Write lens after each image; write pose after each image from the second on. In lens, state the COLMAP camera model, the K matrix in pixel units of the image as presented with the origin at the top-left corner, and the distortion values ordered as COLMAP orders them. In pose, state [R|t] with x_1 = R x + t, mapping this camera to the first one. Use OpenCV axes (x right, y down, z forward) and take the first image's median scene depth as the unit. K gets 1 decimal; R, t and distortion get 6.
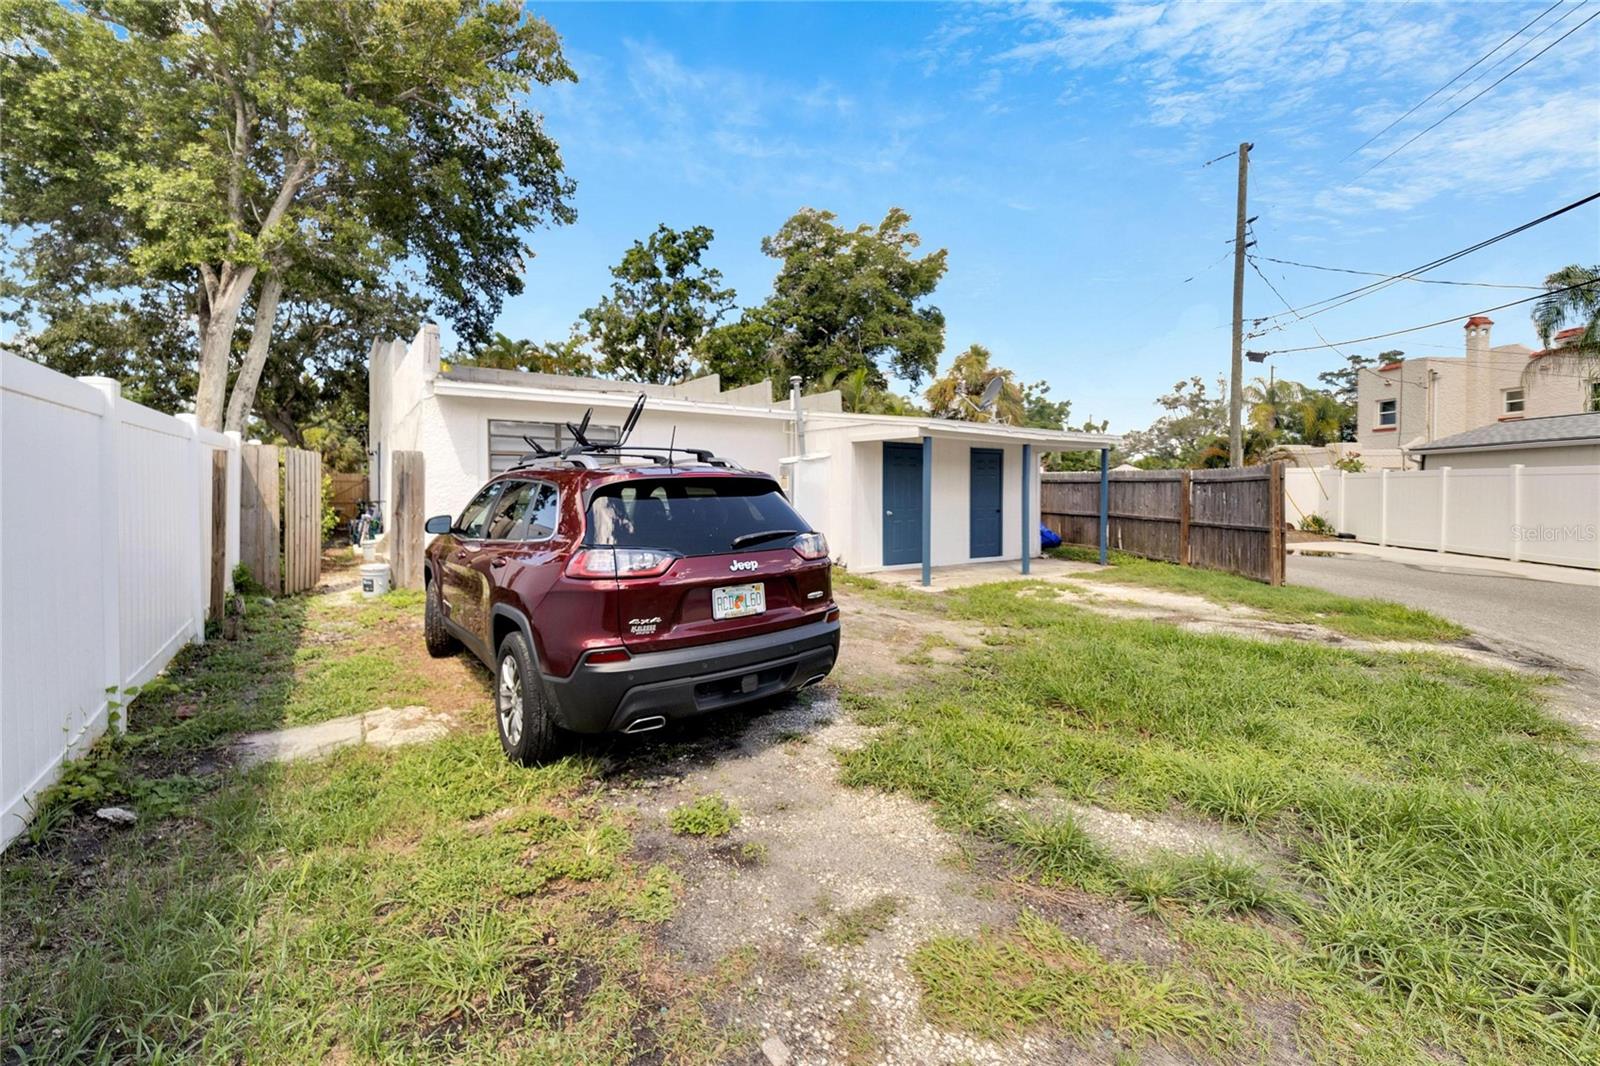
lens RADIAL K [[643.9, 0, 790.7], [0, 643.9, 520.7], [0, 0, 1]] dist [-0.000265, 0.000195]
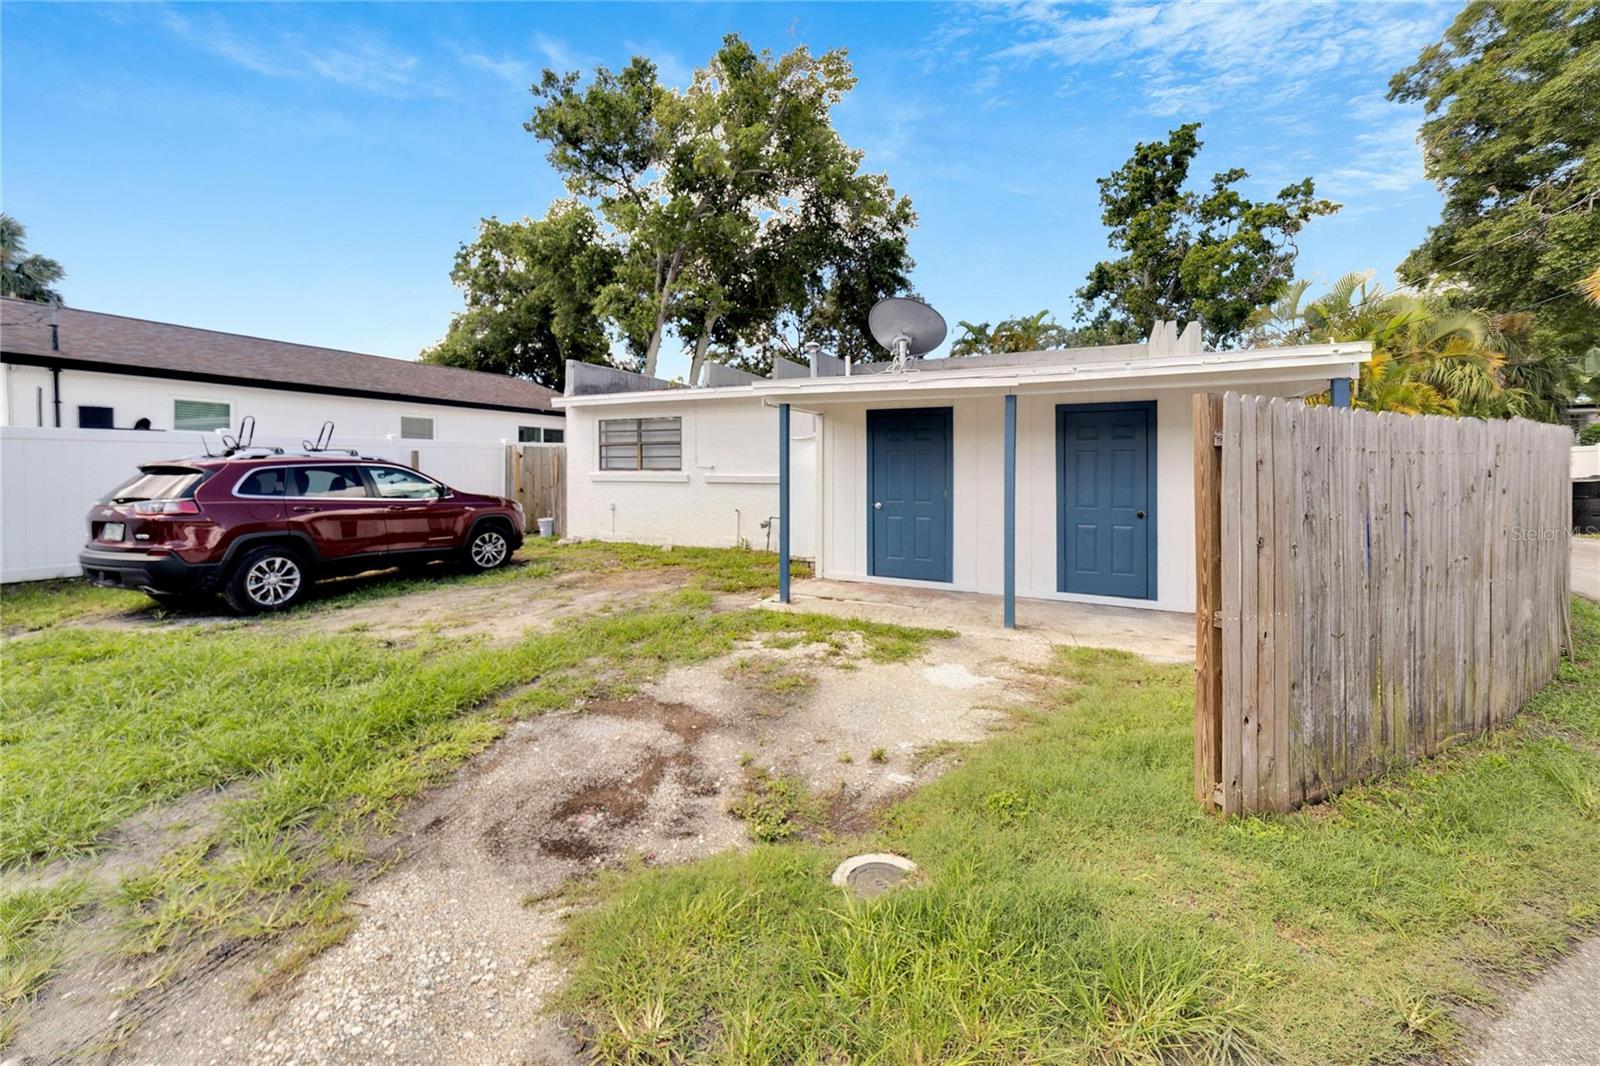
lens RADIAL K [[652.2, 0, 796.5], [0, 652.2, 486.4], [0, 0, 1]] dist [-0.001212, 0.005682]
pose [[0.472302, 0.026117, -0.881050, 0.422573], [-0.046713, 0.998898, 0.004569, -0.017889], [0.880198, 0.038998, 0.473002, 0.309461]]
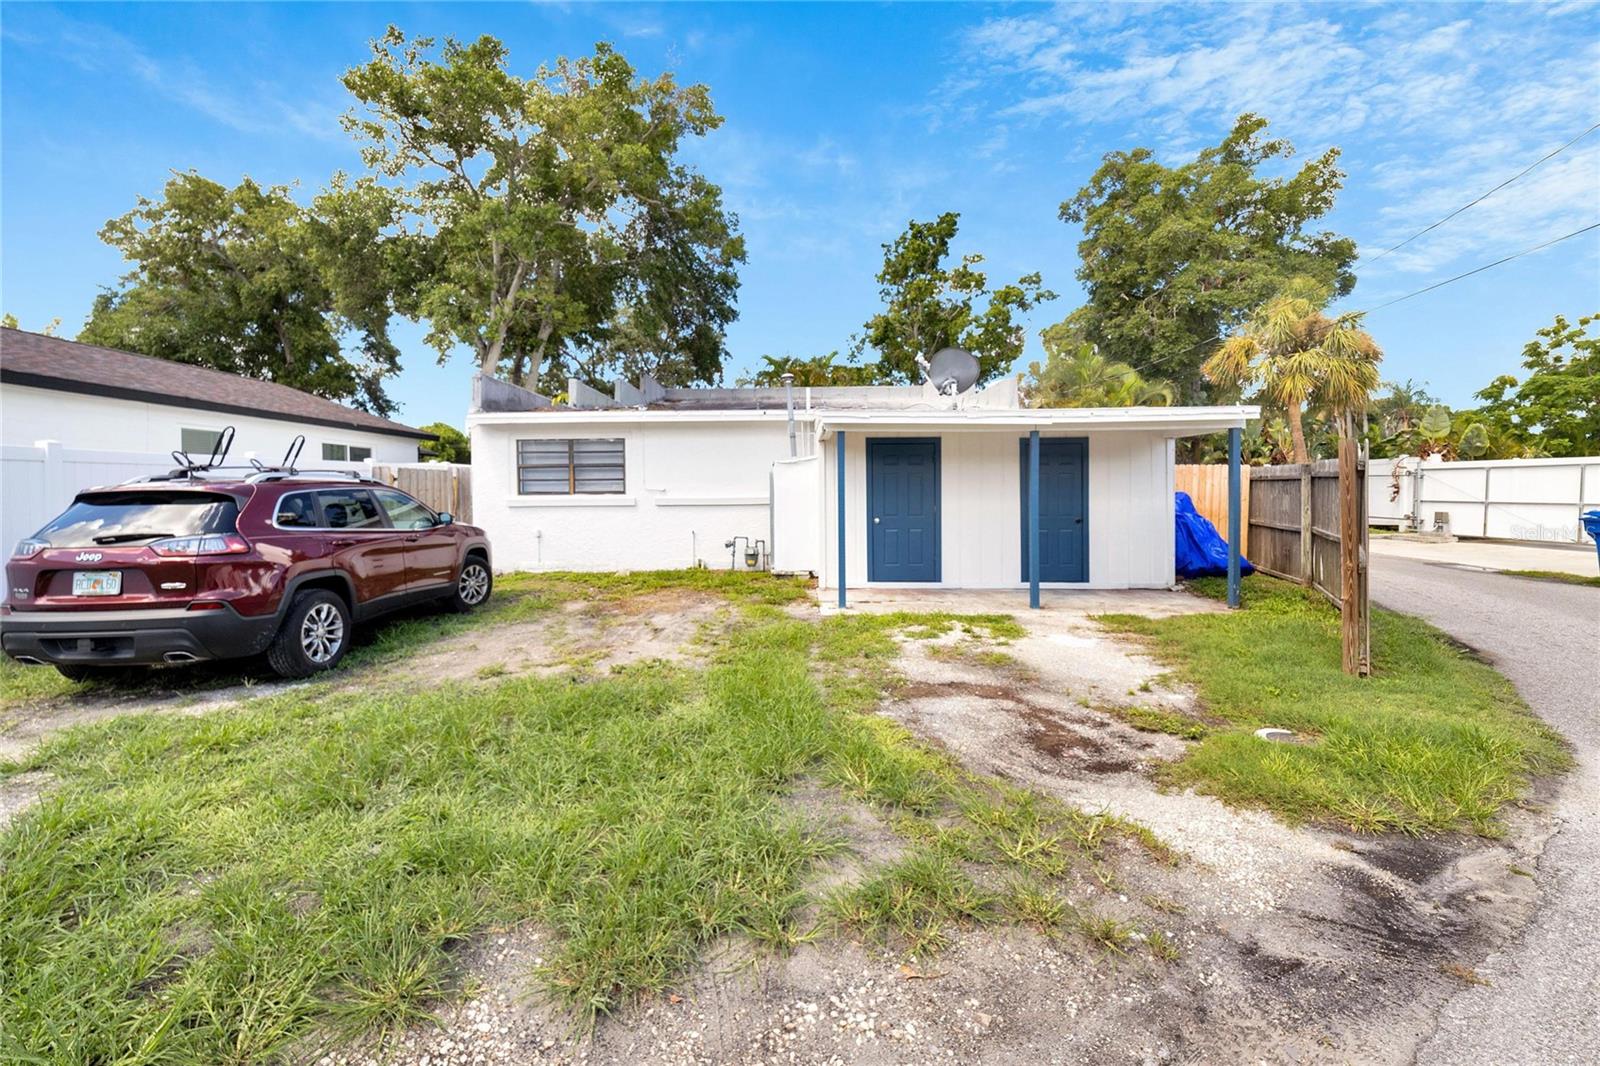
lens RADIAL K [[643.9, 0, 790.7], [0, 643.9, 520.7], [0, 0, 1]] dist [-0.000265, 0.000195]
pose [[0.801307, 0.021542, -0.597865, 0.315934], [-0.022314, 0.999732, 0.006114, -0.007843], [0.597837, 0.008442, 0.801573, 0.133595]]
